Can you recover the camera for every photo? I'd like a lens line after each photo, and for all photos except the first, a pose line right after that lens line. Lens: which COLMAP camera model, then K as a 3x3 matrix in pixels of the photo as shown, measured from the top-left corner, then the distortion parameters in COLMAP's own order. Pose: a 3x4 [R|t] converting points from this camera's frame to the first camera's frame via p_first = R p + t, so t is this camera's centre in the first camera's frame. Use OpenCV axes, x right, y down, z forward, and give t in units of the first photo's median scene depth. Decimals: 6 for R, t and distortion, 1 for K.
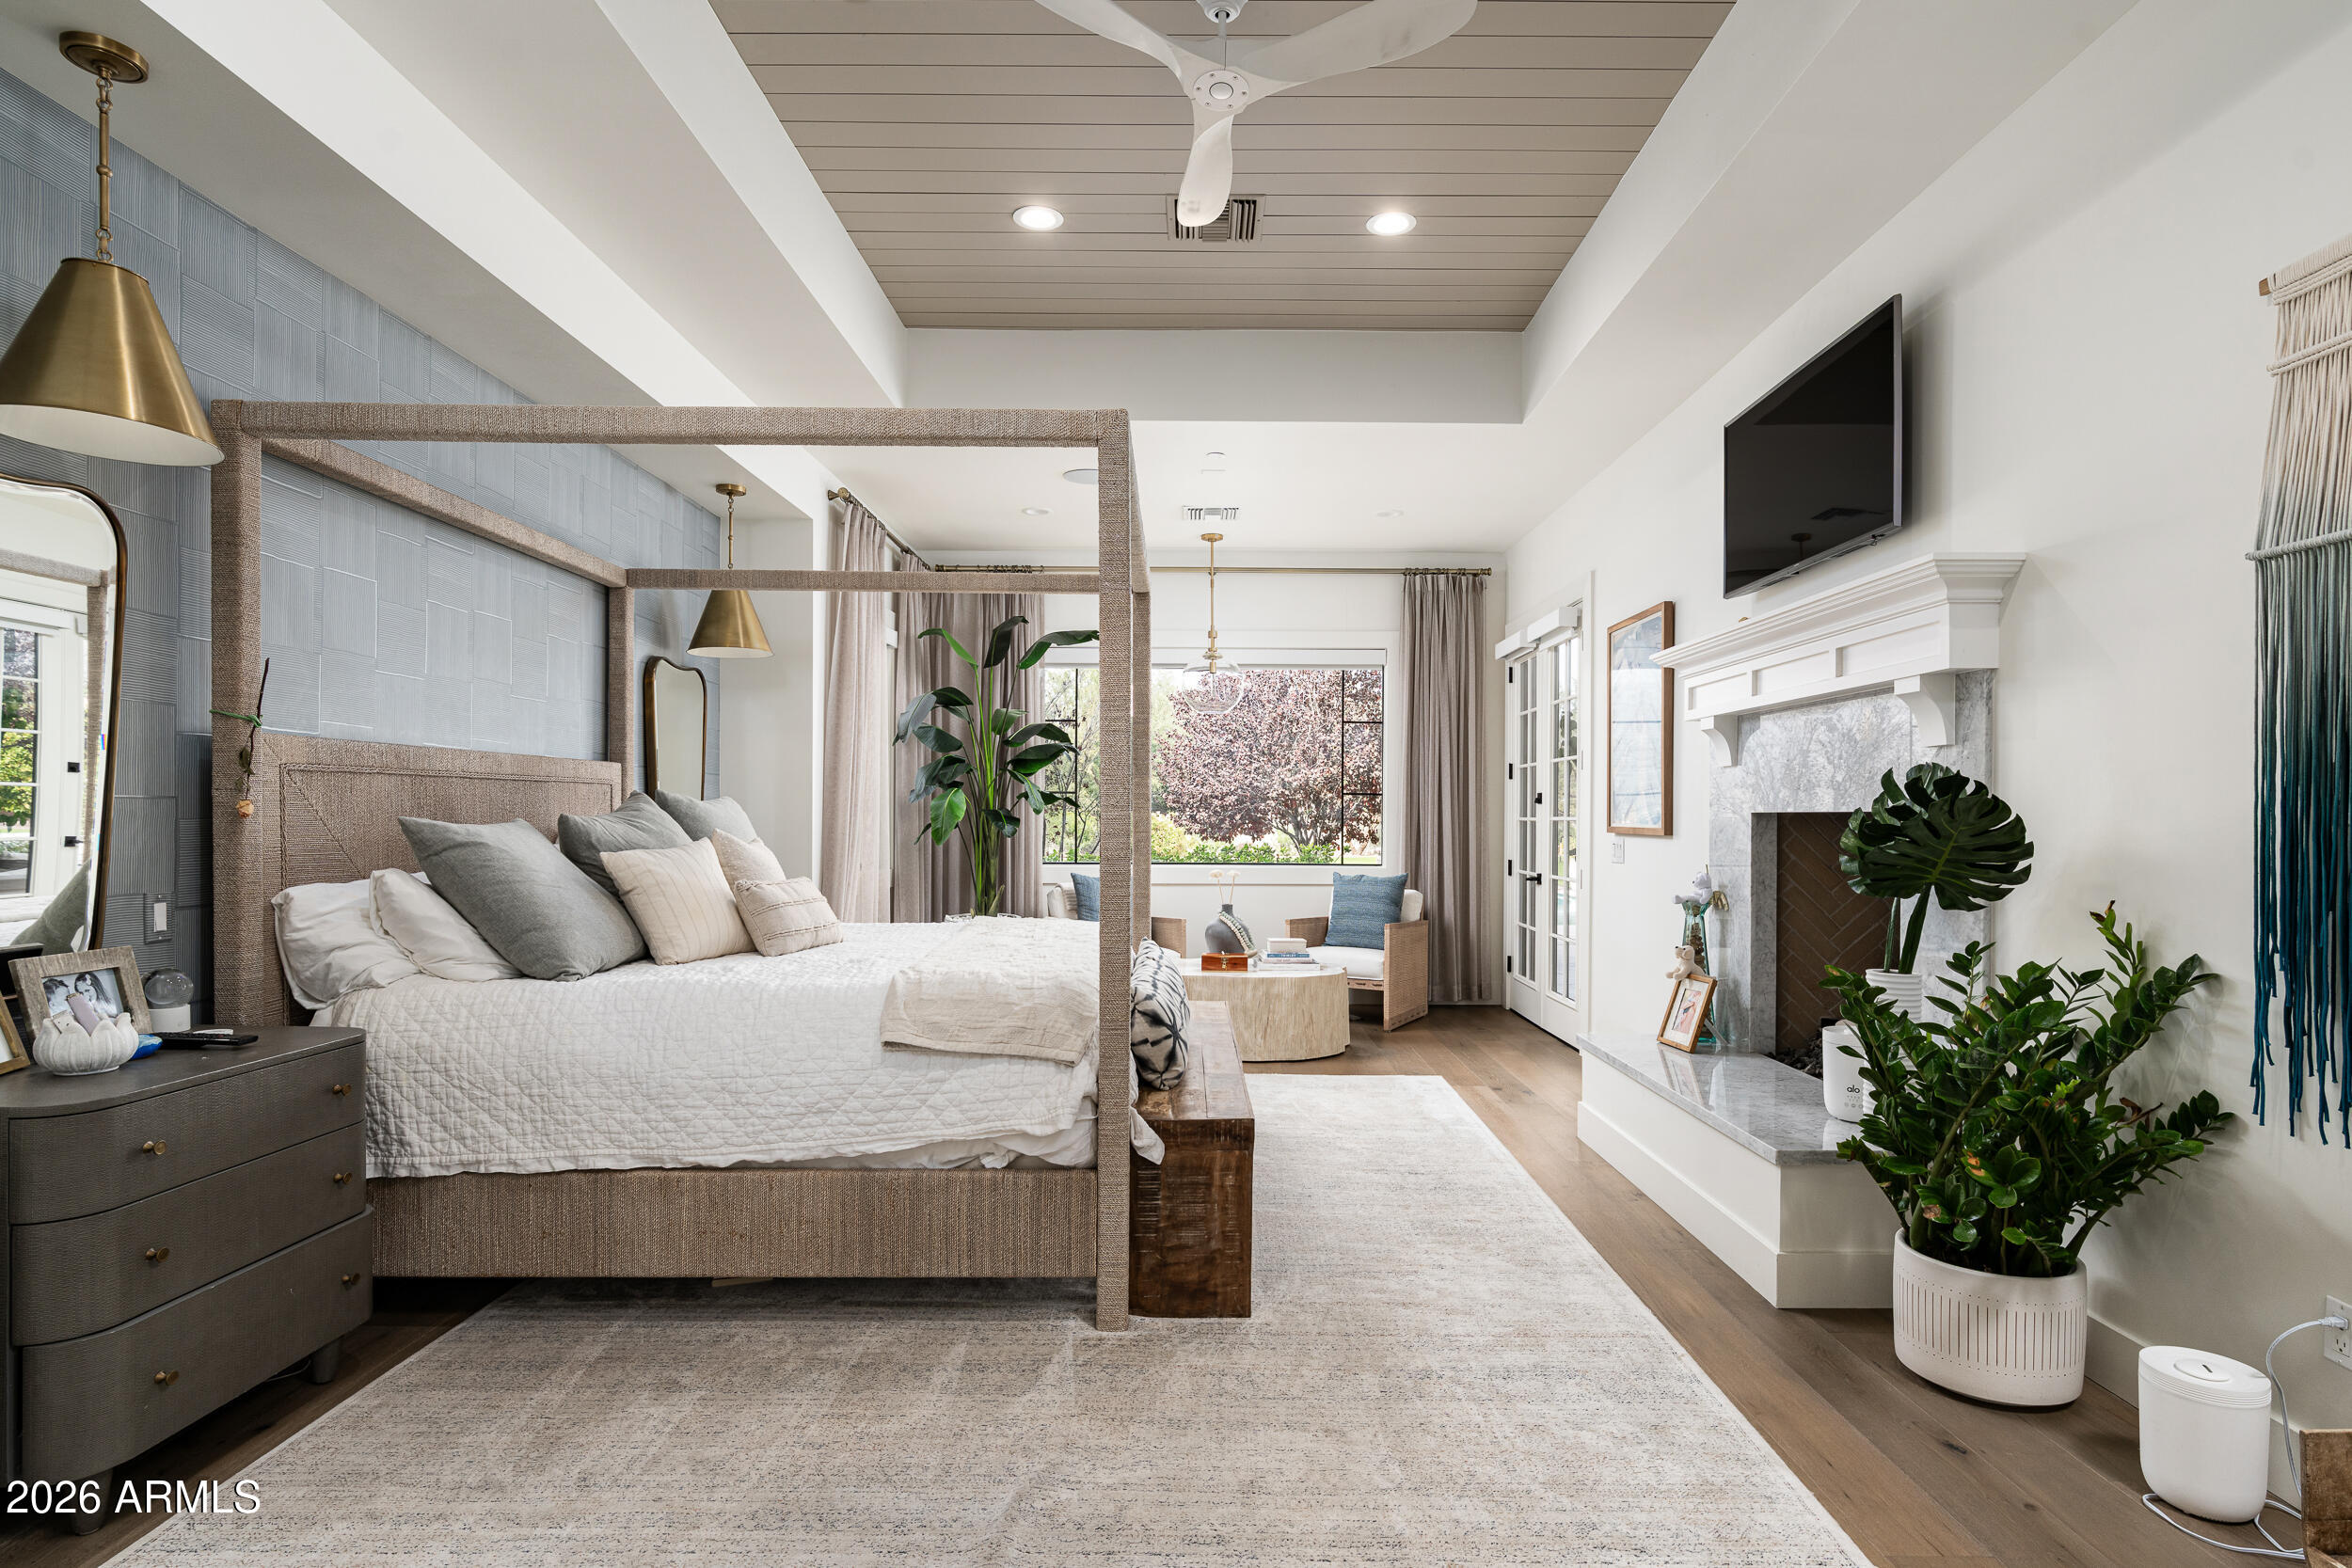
lens RADIAL K [[1211.5, 0, 1180.5], [0, 1211.5, 805.7], [0, 0, 1]] dist [-0.014285, 0.003711]
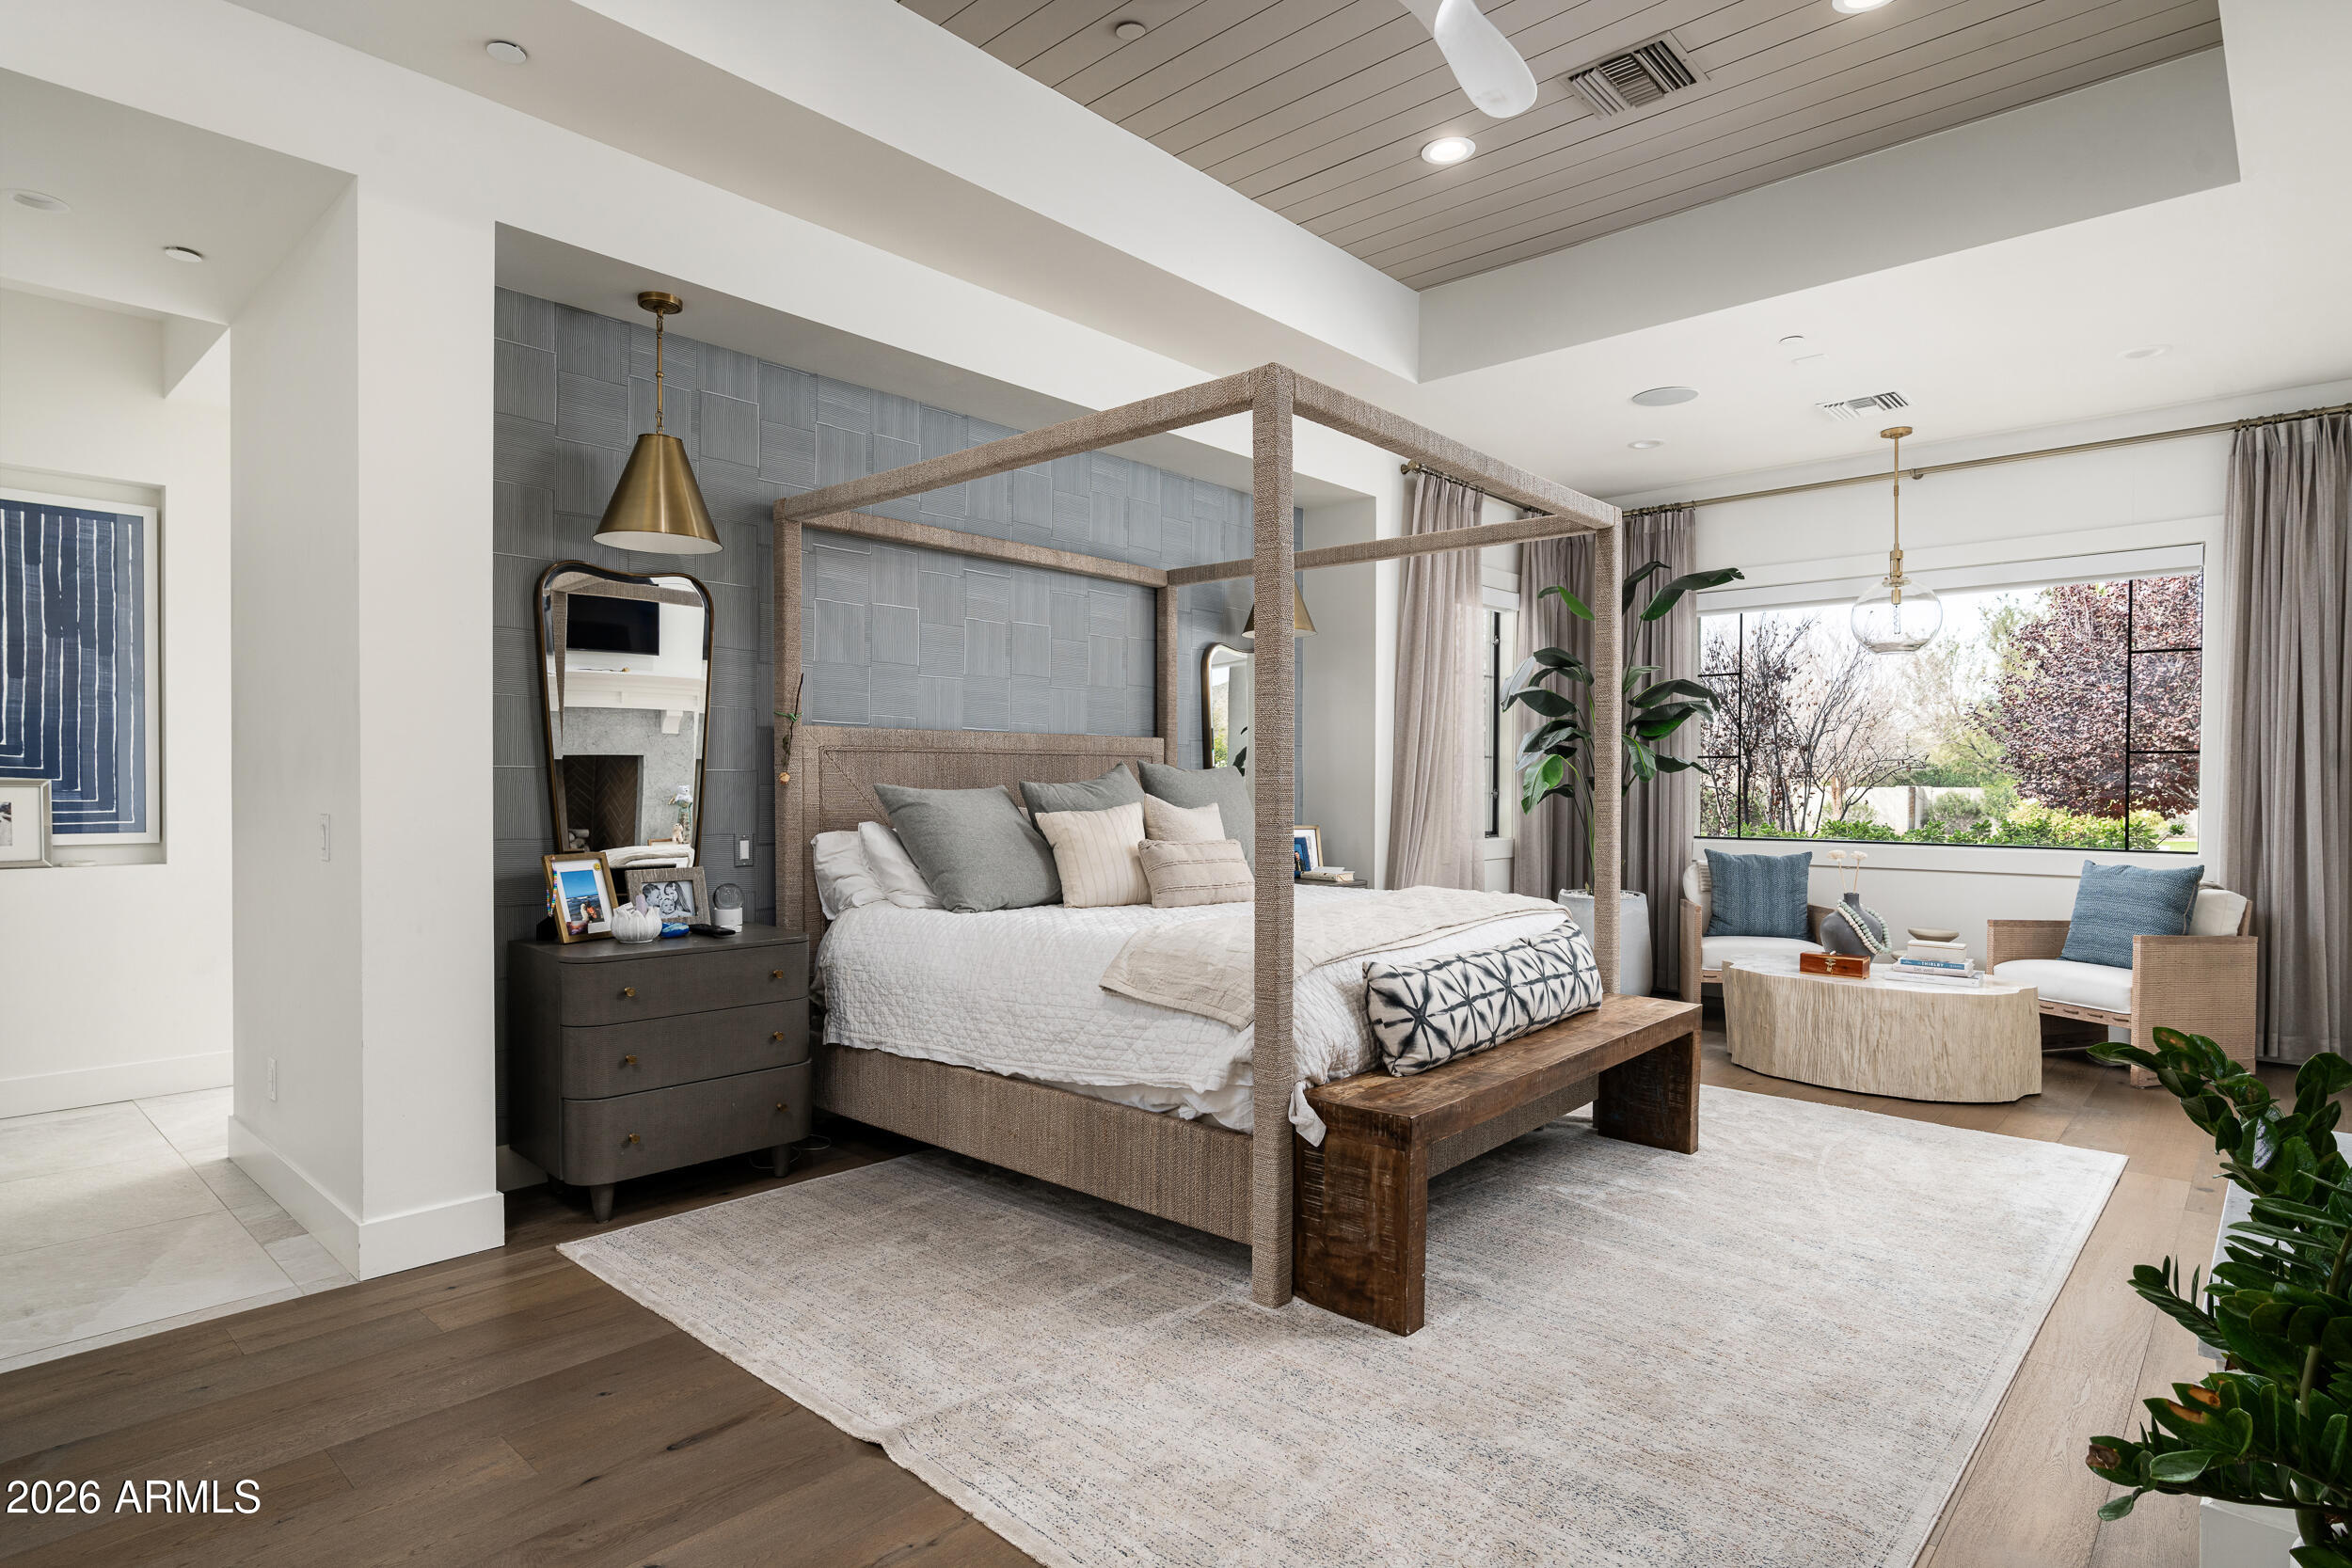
lens RADIAL K [[1237.7, 0, 1176.4], [0, 1237.7, 778.9], [0, 0, 1]] dist [-0.017858, 0.003501]
pose [[0.733503, -0.005039, -0.679667, 0.558036], [0.006976, 0.999976, 0.000115, 0.006364], [0.679650, -0.004826, 0.733521, 0.212060]]
